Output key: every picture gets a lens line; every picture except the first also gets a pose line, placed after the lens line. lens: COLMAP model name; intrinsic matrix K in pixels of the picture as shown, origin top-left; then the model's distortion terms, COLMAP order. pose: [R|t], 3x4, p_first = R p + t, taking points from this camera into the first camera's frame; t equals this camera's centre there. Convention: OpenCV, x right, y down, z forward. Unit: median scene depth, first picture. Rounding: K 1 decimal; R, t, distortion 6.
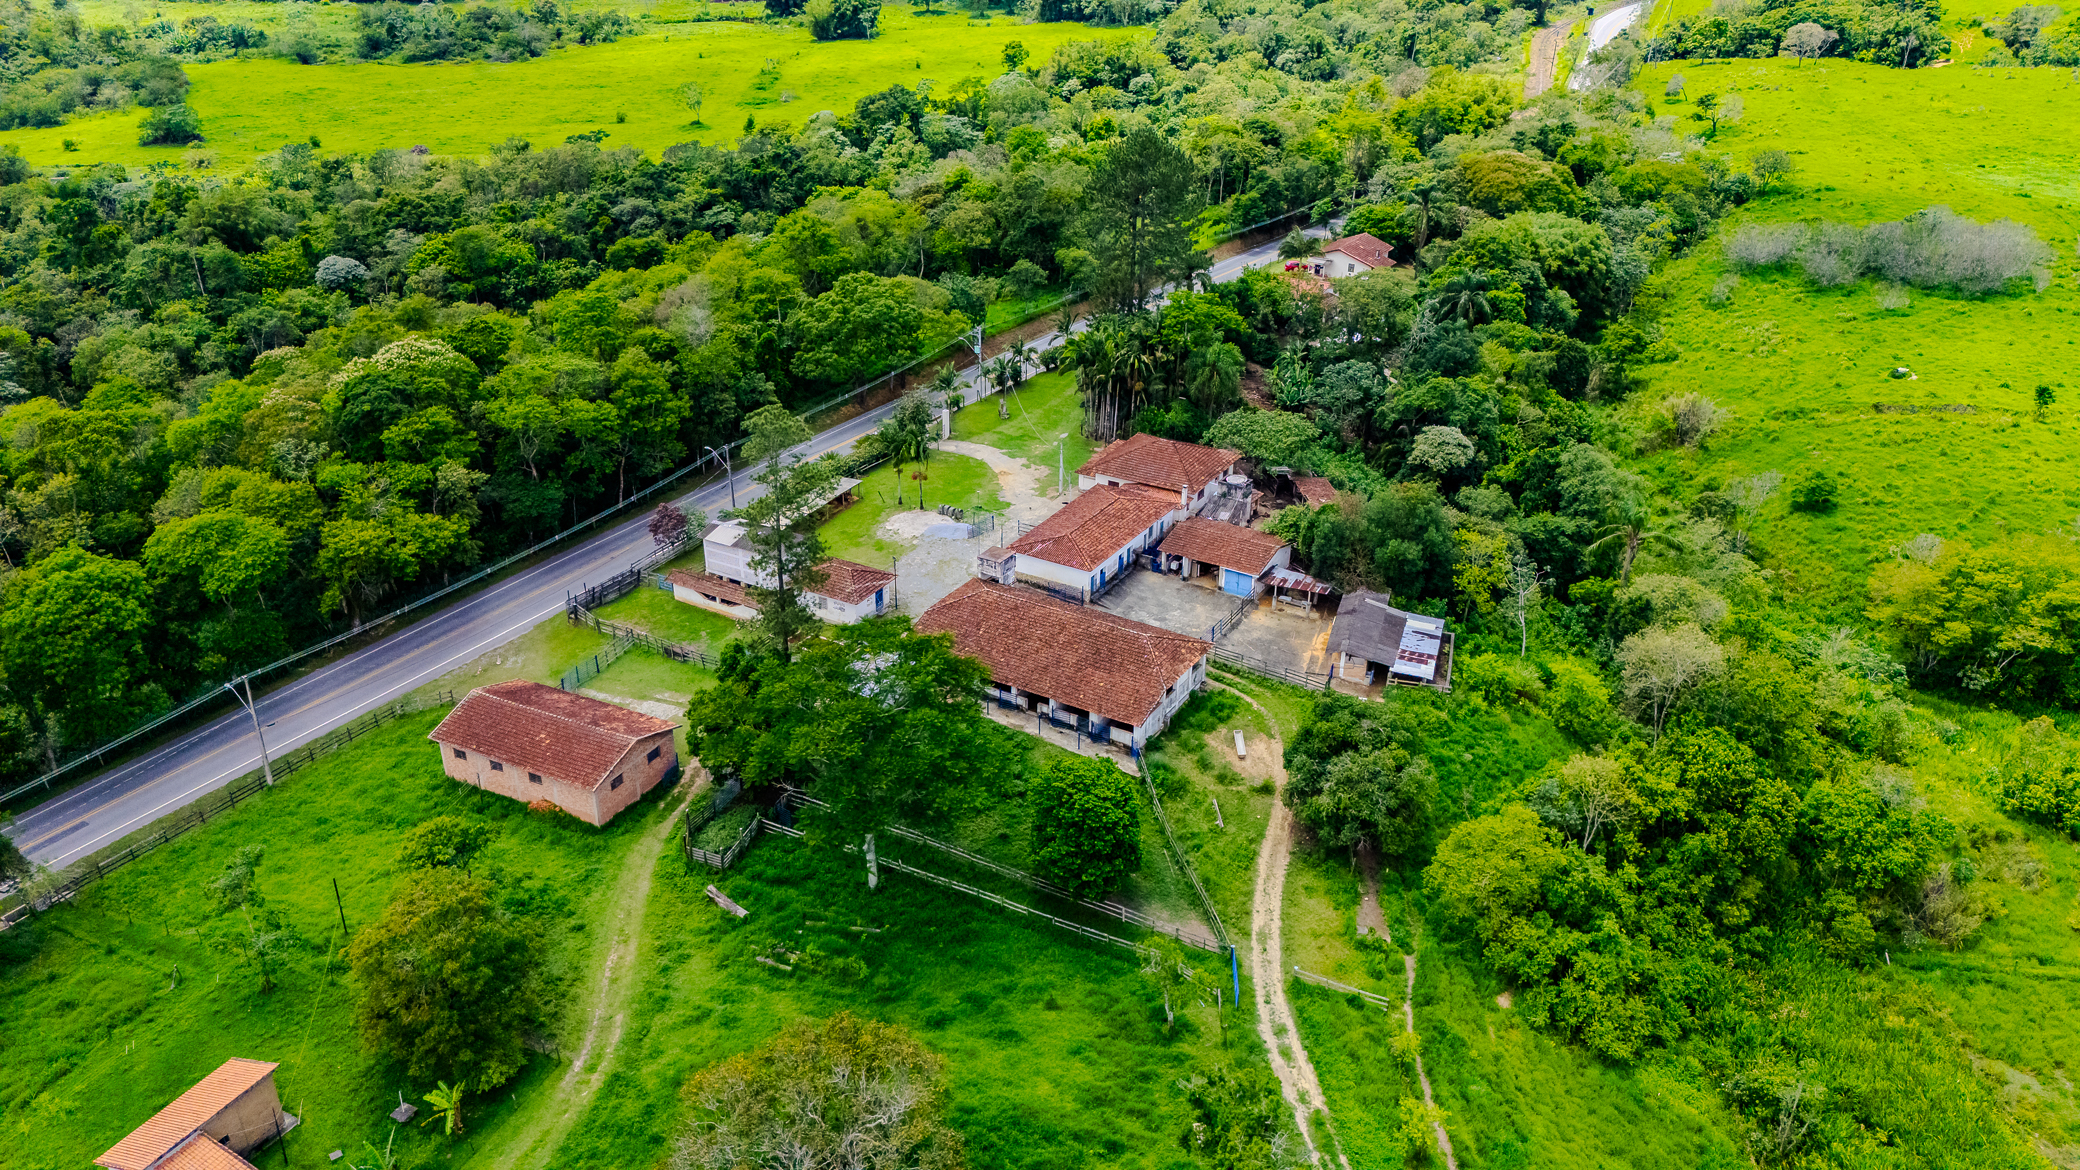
lens RADIAL K [[1563.5, 0, 1046.3], [0, 1563.5, 576.5], [0, 0, 1]] dist [0.035421, -0.005107]
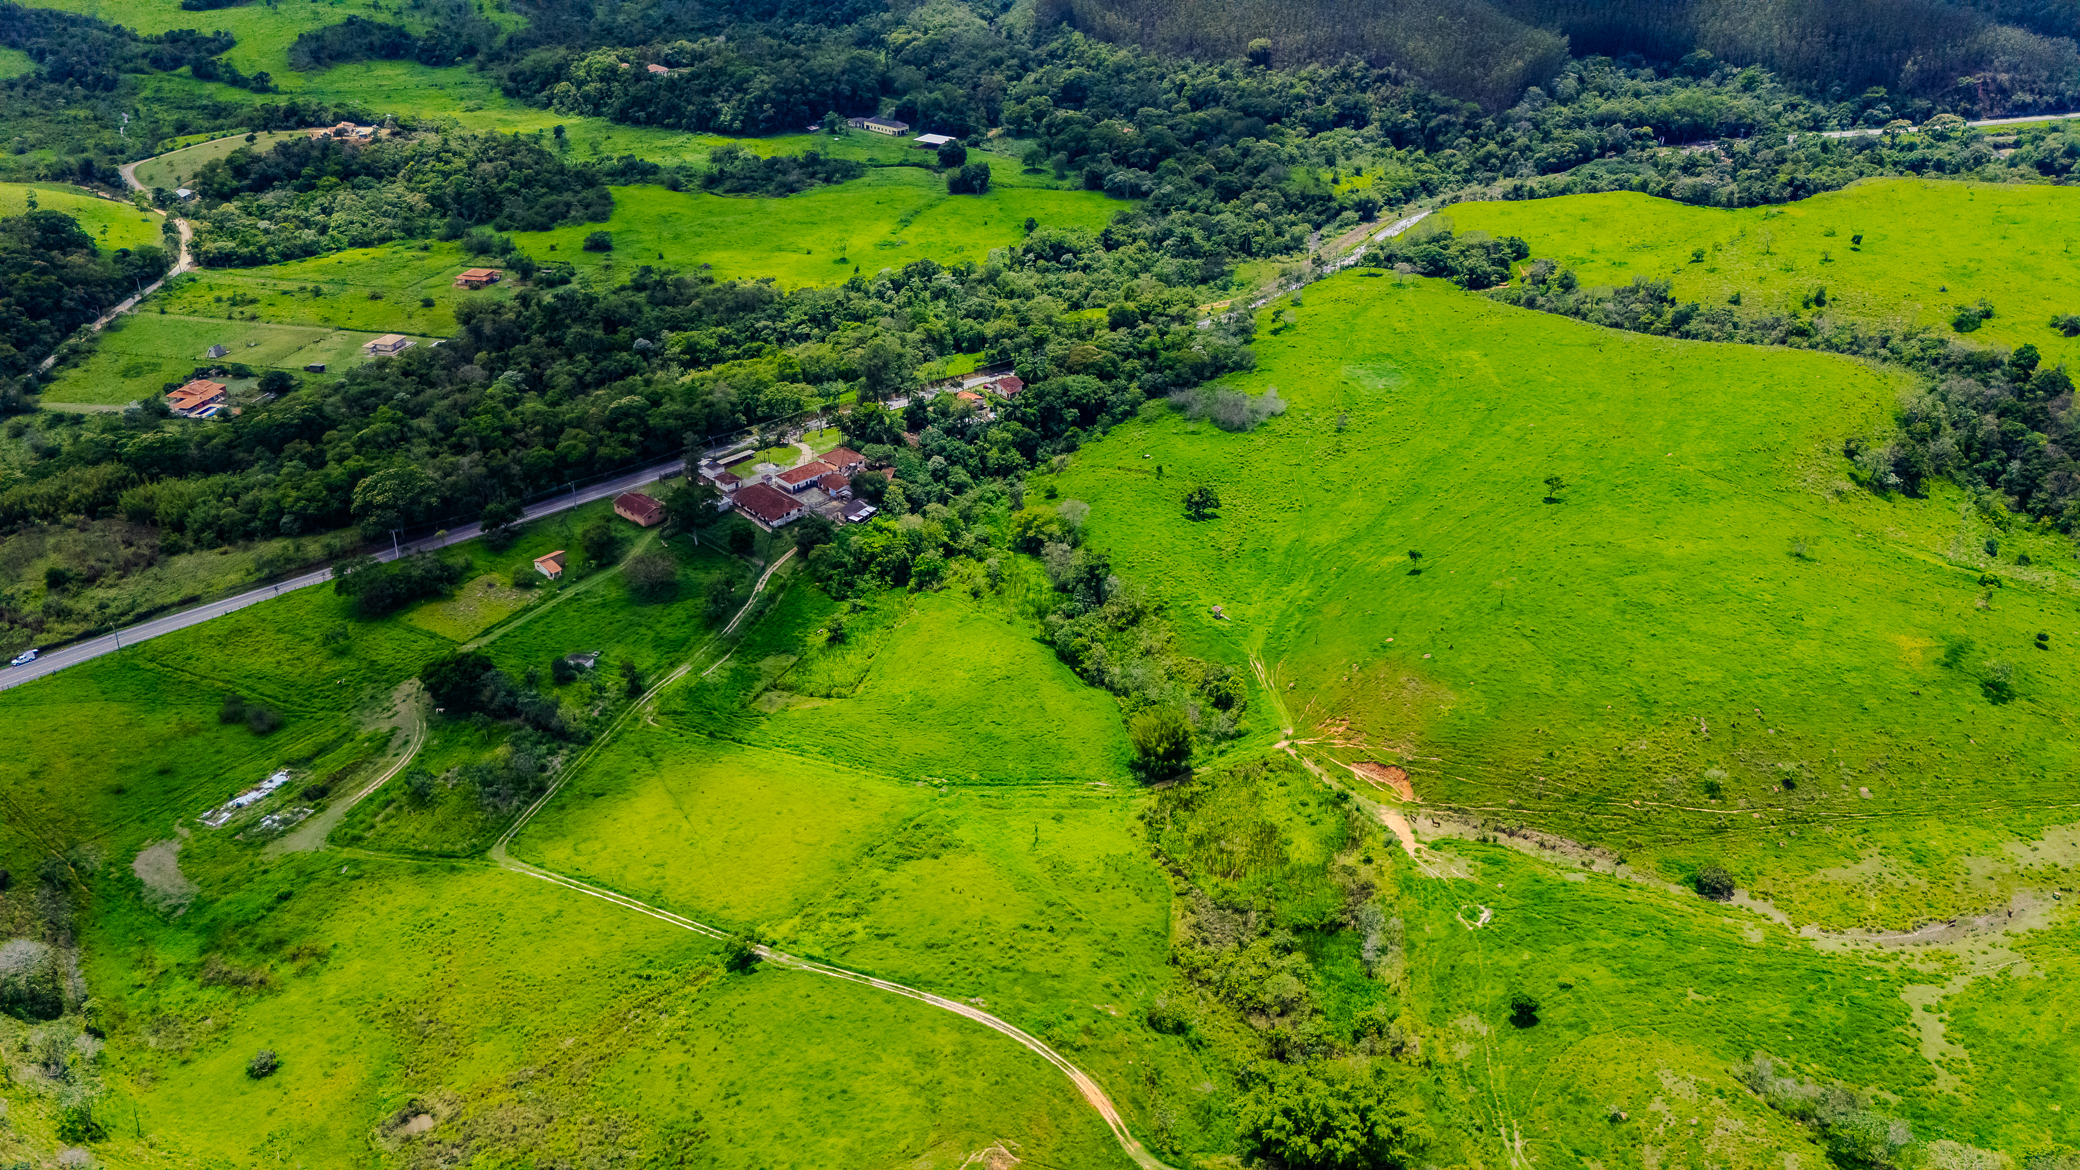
lens RADIAL K [[1563.5, 0, 1035.7], [0, 1563.5, 585.9], [0, 0, 1]] dist [0.035421, -0.005107]
pose [[0.966289, 0.130793, -0.221762, 1.126400], [-0.125969, 0.991387, 0.035823, 0.023269], [0.224537, -0.006680, 0.974443, -1.912498]]
